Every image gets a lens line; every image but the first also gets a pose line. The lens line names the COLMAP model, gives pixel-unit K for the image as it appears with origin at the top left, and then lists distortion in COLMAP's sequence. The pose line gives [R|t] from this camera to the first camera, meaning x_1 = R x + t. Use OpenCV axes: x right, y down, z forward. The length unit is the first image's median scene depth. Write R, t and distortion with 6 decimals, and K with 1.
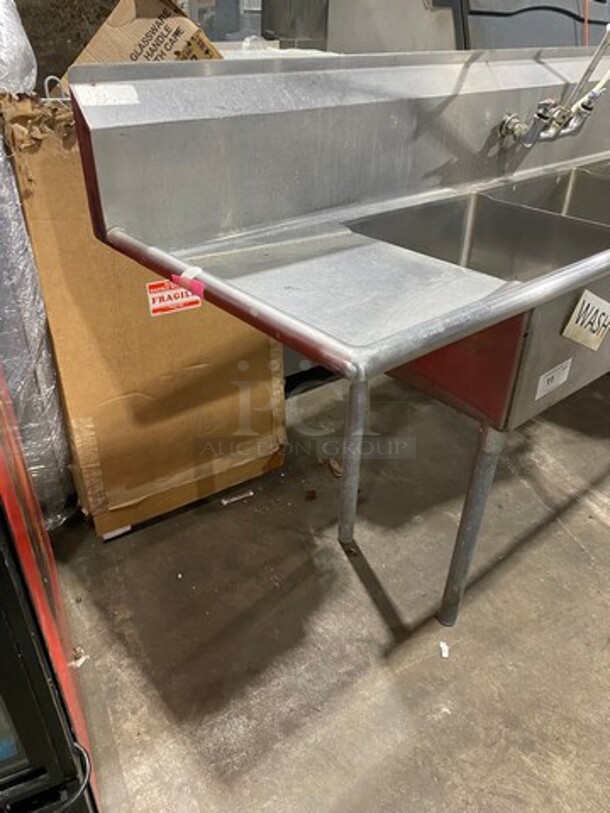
lens RADIAL K [[613.0, 0, 302.2], [0, 613.0, 412.4], [0, 0, 1]] dist [0.004638, 0.001801]
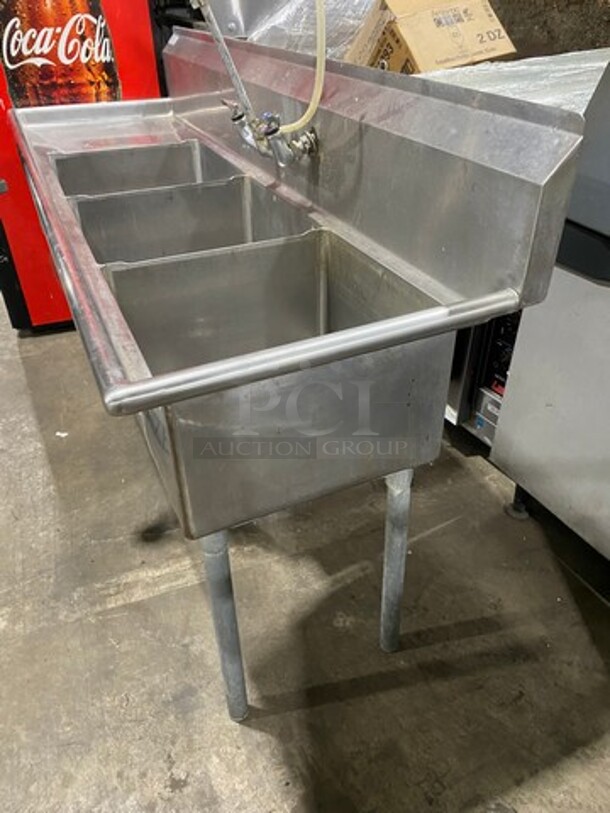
lens RADIAL K [[621.5, 0, 306.1], [0, 621.5, 399.4], [0, 0, 1]] dist [0.005470, 0.006370]
pose [[-0.102138, 0.548603, -0.829821, 1.007366], [-0.534301, 0.673390, 0.510949, -0.557855], [0.839101, 0.495561, 0.224341, 0.812089]]
